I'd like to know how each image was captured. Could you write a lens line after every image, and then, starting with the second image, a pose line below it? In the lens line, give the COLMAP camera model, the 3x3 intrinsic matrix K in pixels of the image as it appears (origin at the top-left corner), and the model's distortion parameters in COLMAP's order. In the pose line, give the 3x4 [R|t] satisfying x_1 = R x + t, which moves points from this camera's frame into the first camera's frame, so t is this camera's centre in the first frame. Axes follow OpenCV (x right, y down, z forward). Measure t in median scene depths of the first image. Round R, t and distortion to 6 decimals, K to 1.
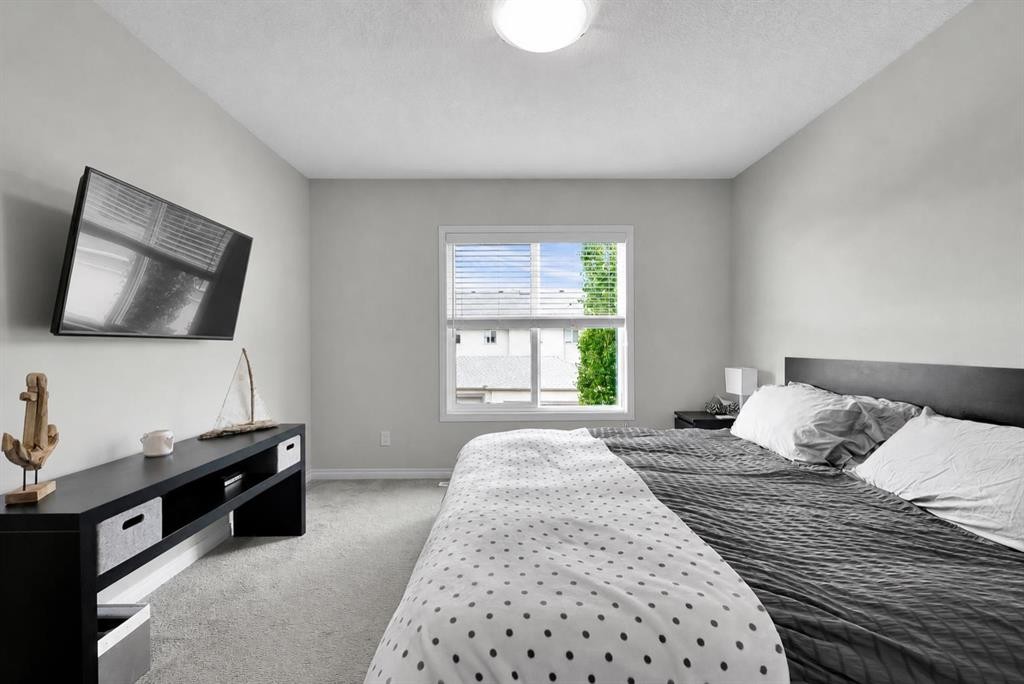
lens RADIAL K [[450.3, 0, 512.1], [0, 450.3, 342.3], [0, 0, 1]] dist [-0.003476, -0.000448]
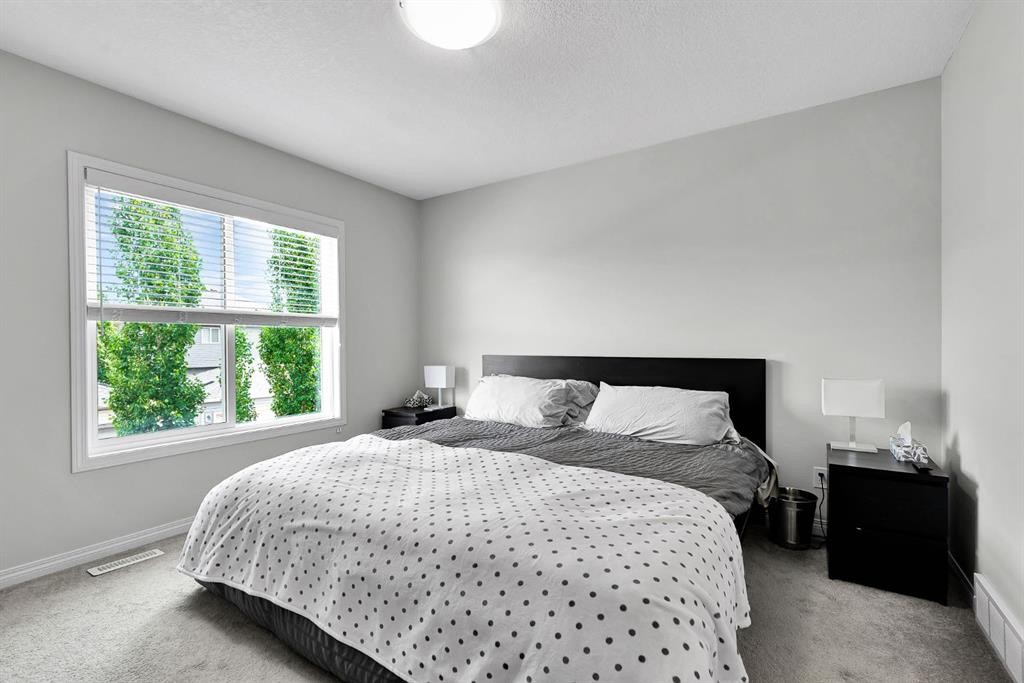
lens RADIAL K [[450.3, 0, 512.3], [0, 450.3, 344.0], [0, 0, 1]] dist [-0.003476, -0.000448]
pose [[0.555284, 0.001983, 0.831658, -0.354329], [-0.001219, 0.999998, -0.001570, 0.002571], [-0.831660, -0.000142, 0.555285, 0.179249]]
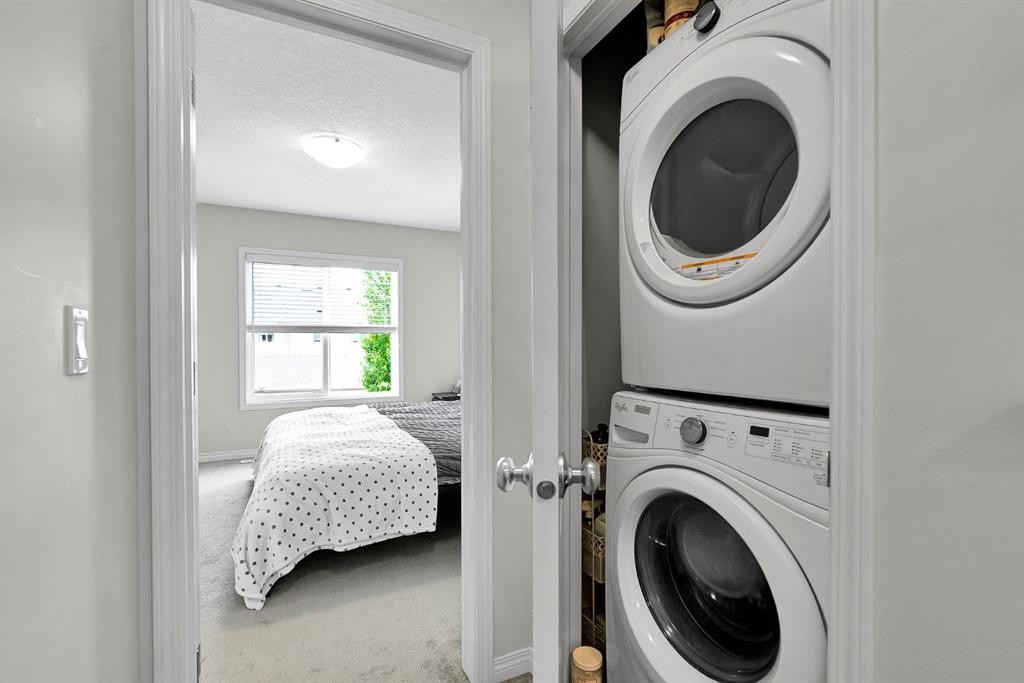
lens RADIAL K [[450.3, 0, 510.3], [0, 450.3, 344.0], [0, 0, 1]] dist [-0.003476, -0.000448]
pose [[0.897946, 0.001451, 0.440104, -0.043952], [-0.004125, 0.999978, 0.005120, -0.010474], [-0.440087, -0.006413, 0.897932, -0.407010]]
